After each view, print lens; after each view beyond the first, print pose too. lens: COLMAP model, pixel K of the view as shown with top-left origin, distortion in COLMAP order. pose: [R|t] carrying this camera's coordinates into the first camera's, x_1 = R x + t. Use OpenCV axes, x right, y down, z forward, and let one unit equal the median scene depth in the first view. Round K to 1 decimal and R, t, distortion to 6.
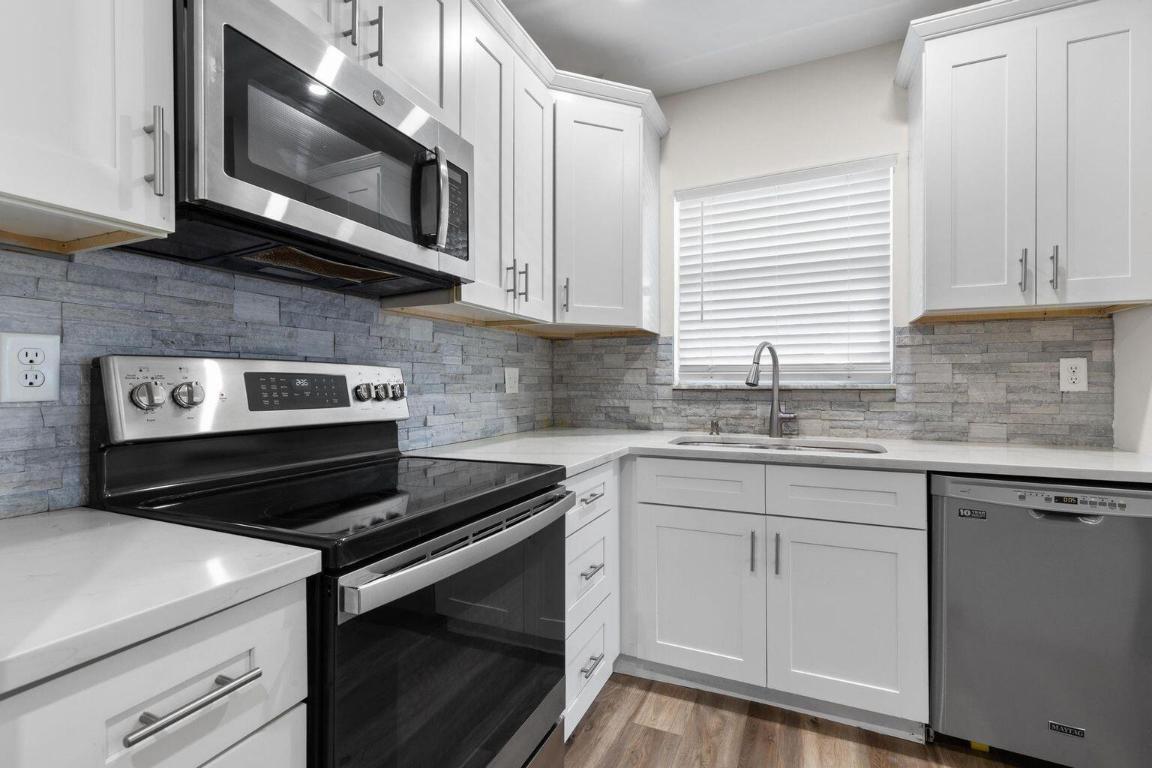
lens RADIAL K [[521.7, 0, 571.1], [0, 521.7, 382.3], [0, 0, 1]] dist [0.005349, -0.000956]
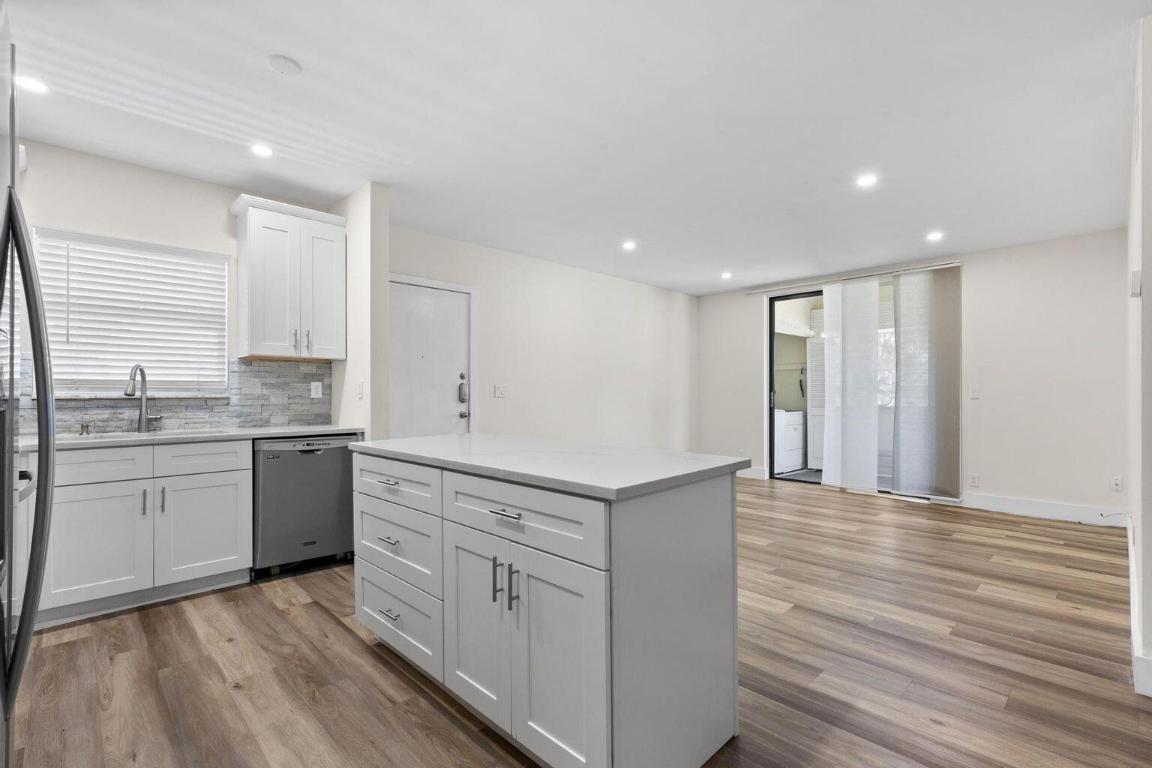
lens RADIAL K [[521.7, 0, 573.3], [0, 521.7, 391.8], [0, 0, 1]] dist [0.005349, -0.000956]
pose [[0.368296, 0.003775, 0.929701, -0.530006], [-0.001599, 0.999993, -0.003427, -0.001203], [-0.929707, -0.000224, 0.368299, -0.637261]]
